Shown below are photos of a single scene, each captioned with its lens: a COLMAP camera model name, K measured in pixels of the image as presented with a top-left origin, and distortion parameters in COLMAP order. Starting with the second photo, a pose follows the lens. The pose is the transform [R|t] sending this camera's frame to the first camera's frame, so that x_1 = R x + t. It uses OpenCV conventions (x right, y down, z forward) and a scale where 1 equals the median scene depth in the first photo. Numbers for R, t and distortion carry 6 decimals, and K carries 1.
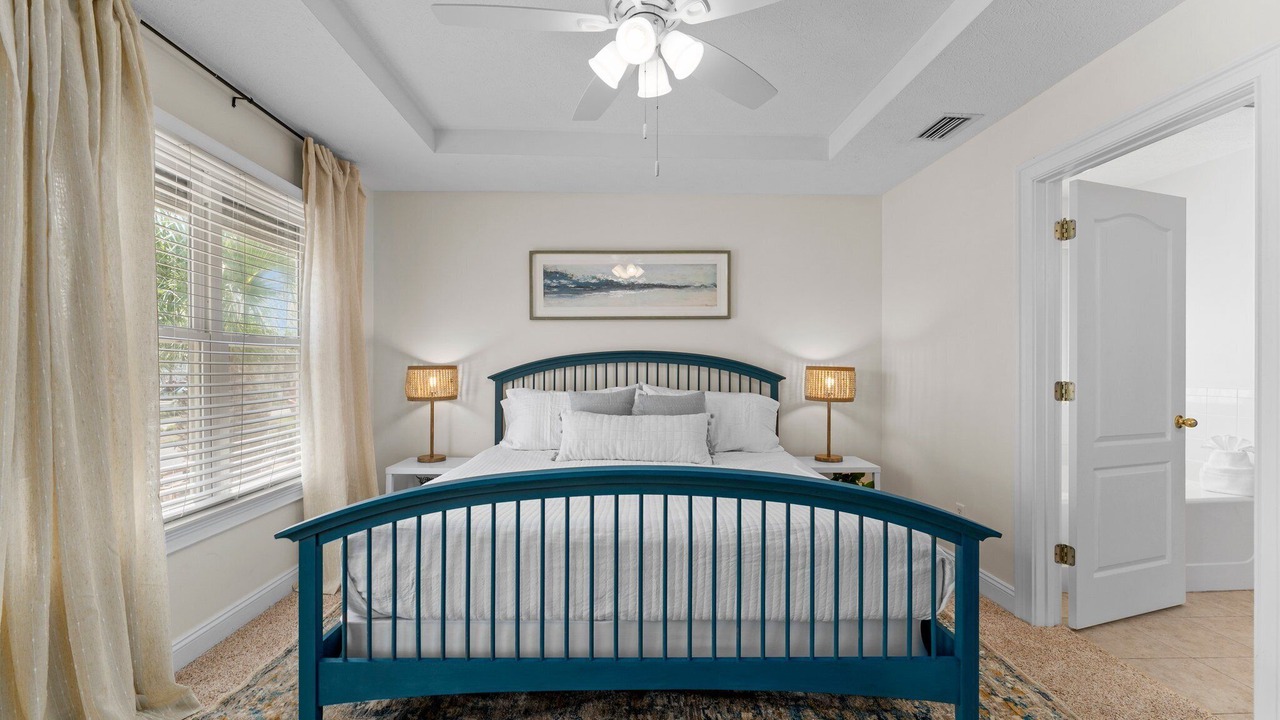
lens RADIAL K [[521.6, 0, 638.7], [0, 521.6, 365.2], [0, 0, 1]] dist [0.001332, 0.000150]
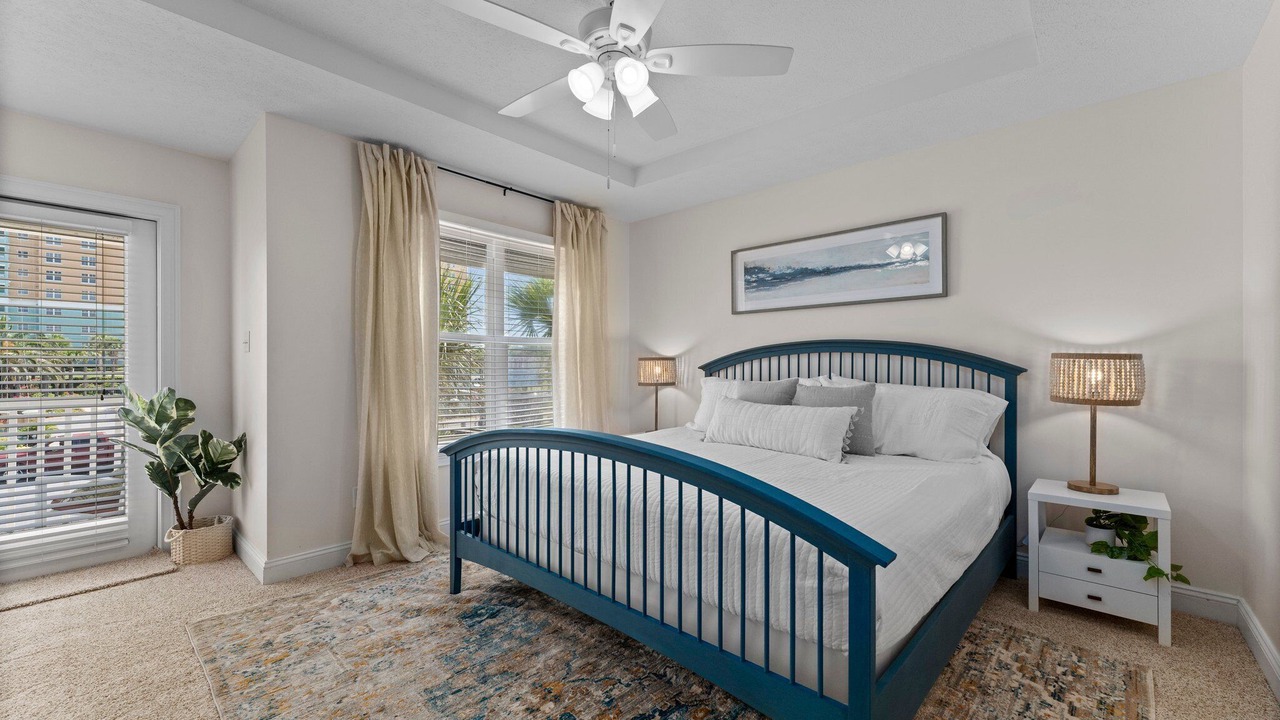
lens RADIAL K [[516.8, 0, 638.7], [0, 516.8, 360.3], [0, 0, 1]] dist [-0.003731, -0.000143]
pose [[0.717103, -0.006138, -0.696940, 0.406768], [-0.000622, 0.999955, -0.009447, 0.018284], [0.696967, 0.007208, 0.717067, 0.100427]]
